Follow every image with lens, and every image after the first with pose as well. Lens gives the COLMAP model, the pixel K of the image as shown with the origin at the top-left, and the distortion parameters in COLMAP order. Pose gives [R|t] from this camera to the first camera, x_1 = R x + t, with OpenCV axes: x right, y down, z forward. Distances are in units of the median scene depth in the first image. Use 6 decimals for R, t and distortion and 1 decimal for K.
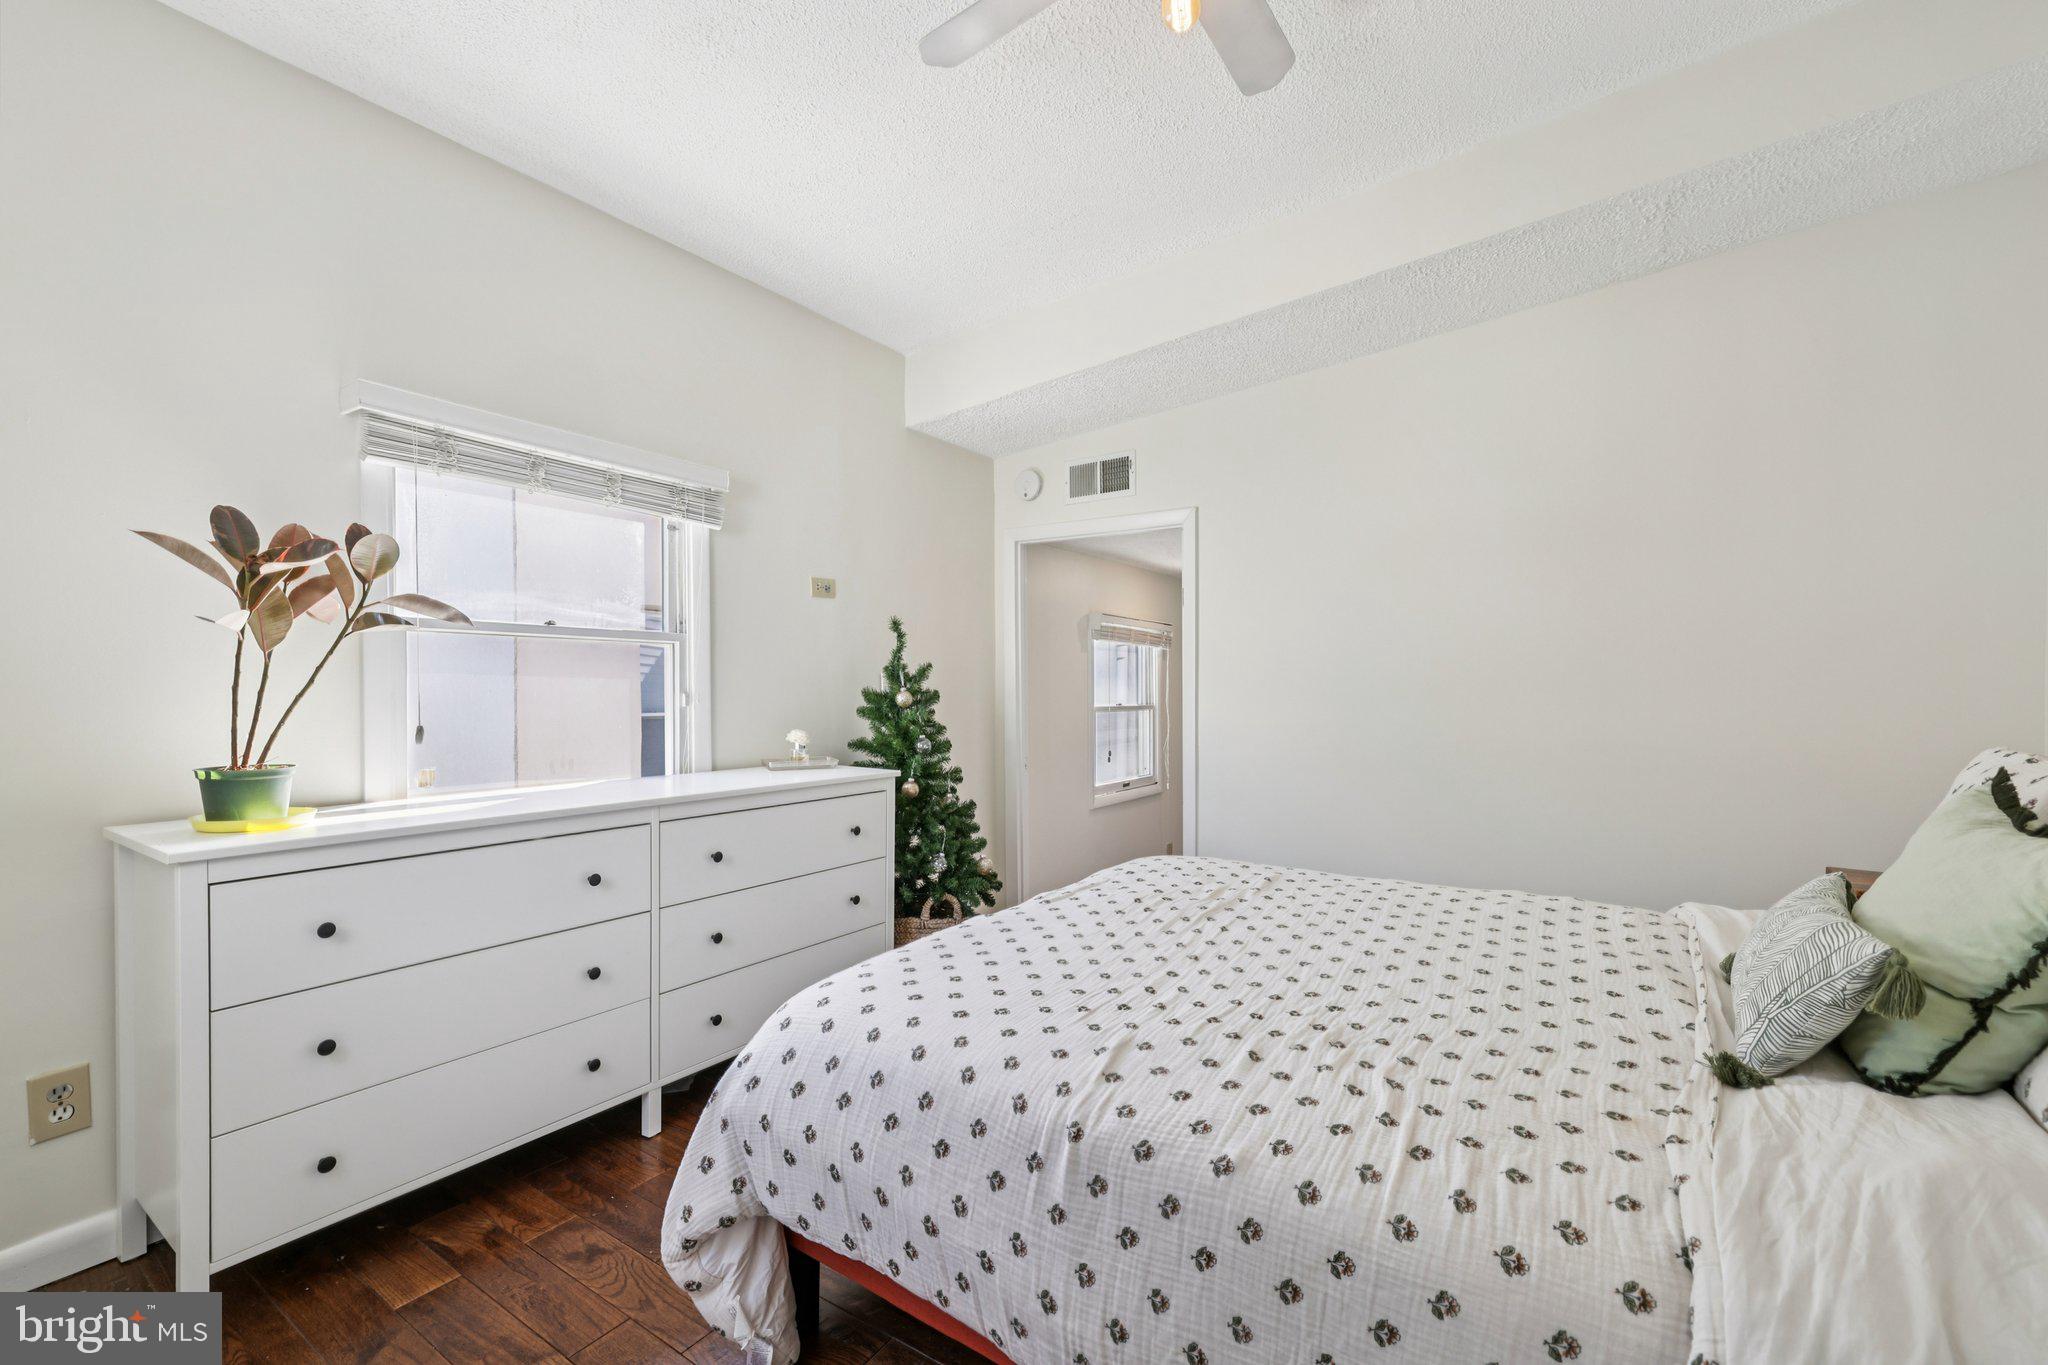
lens RADIAL K [[876.0, 0, 1019.3], [0, 876.0, 688.5], [0, 0, 1]] dist [0.000861, -0.000041]
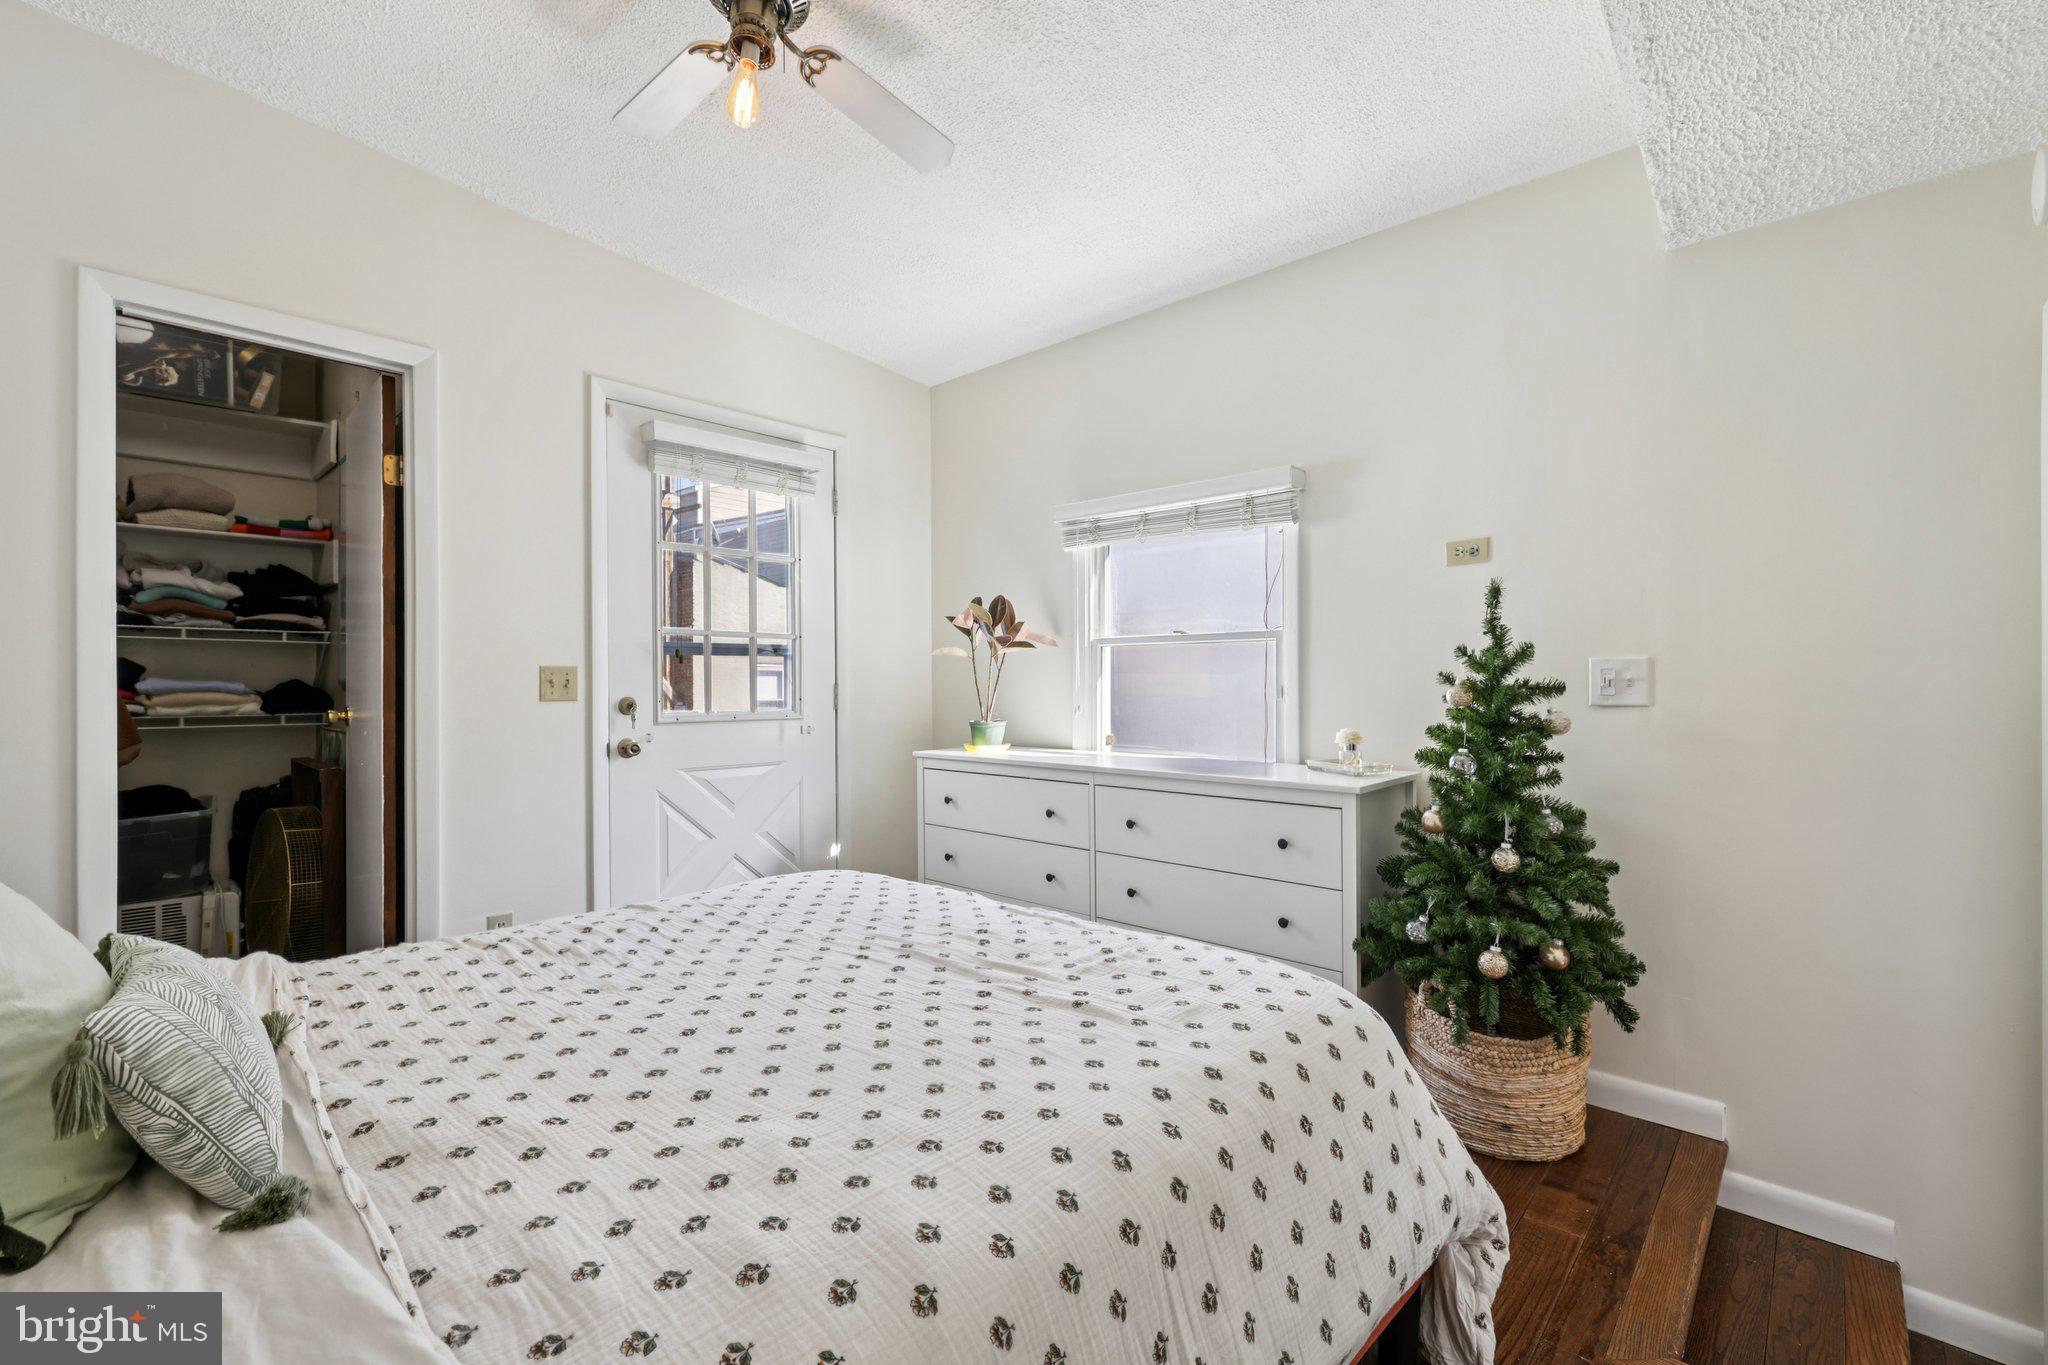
lens RADIAL K [[876.0, 0, 1019.3], [0, 876.0, 688.5], [0, 0, 1]] dist [0.000861, -0.000041]
pose [[-0.147853, 0.004914, -0.988997, 0.984522], [0.005898, 0.999974, 0.004086, 0.001555], [0.988992, -0.005229, -0.147879, 1.173610]]
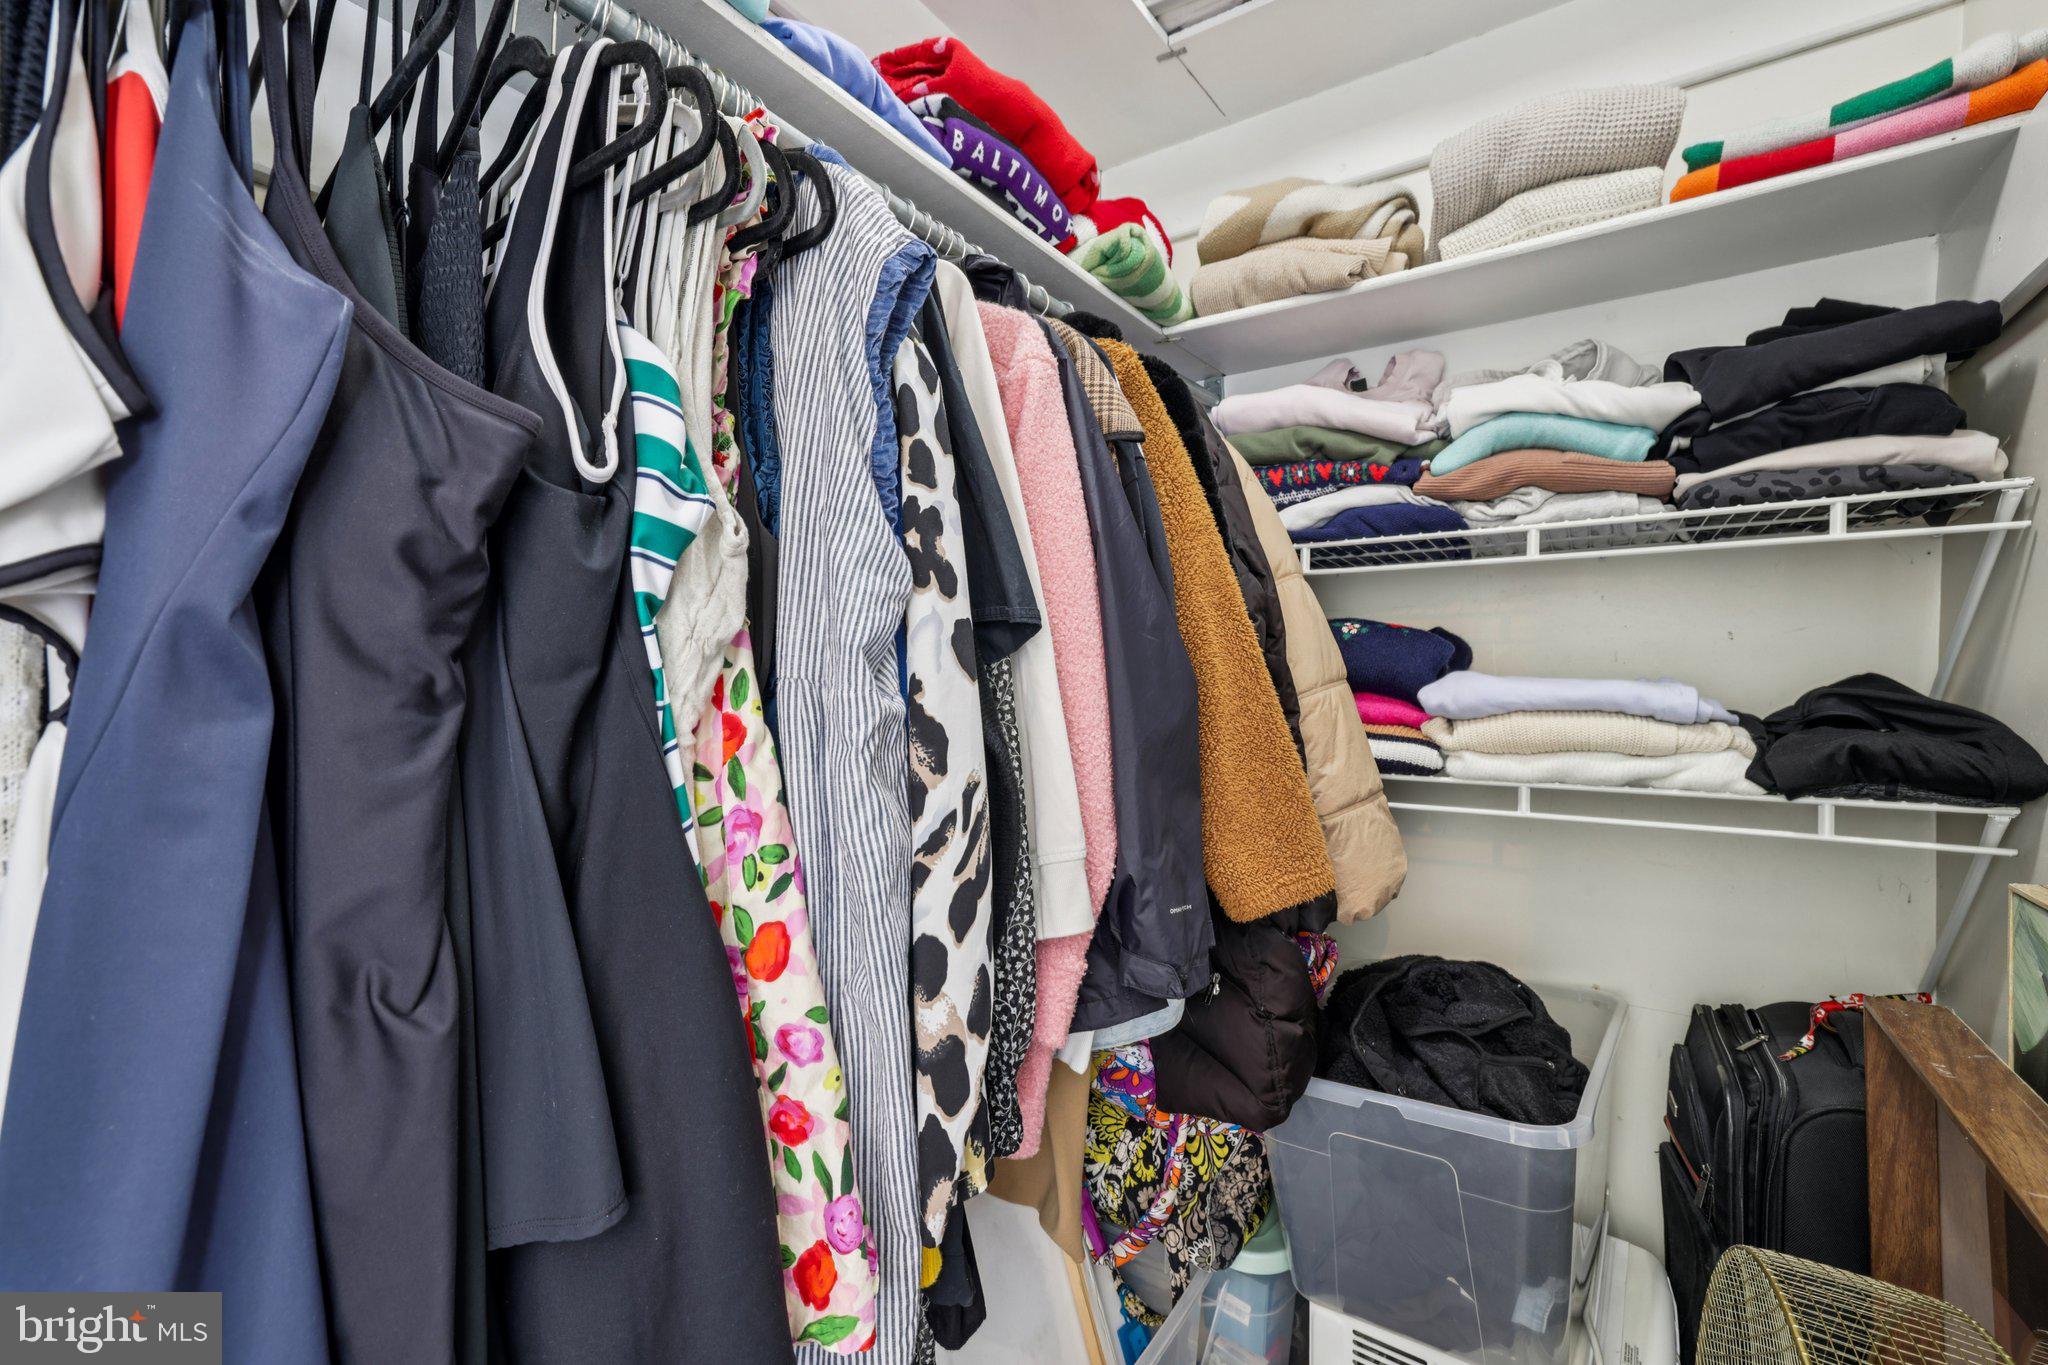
lens RADIAL K [[909.4, 0, 1026.5], [0, 909.4, 692.2], [0, 0, 1]] dist [0.018778, -0.000234]
pose [[-0.999954, -0.000158, -0.009576, 0.544307], [-0.000178, 0.999998, 0.002065, -0.002760], [0.009576, 0.002067, -0.999952, 0.674550]]
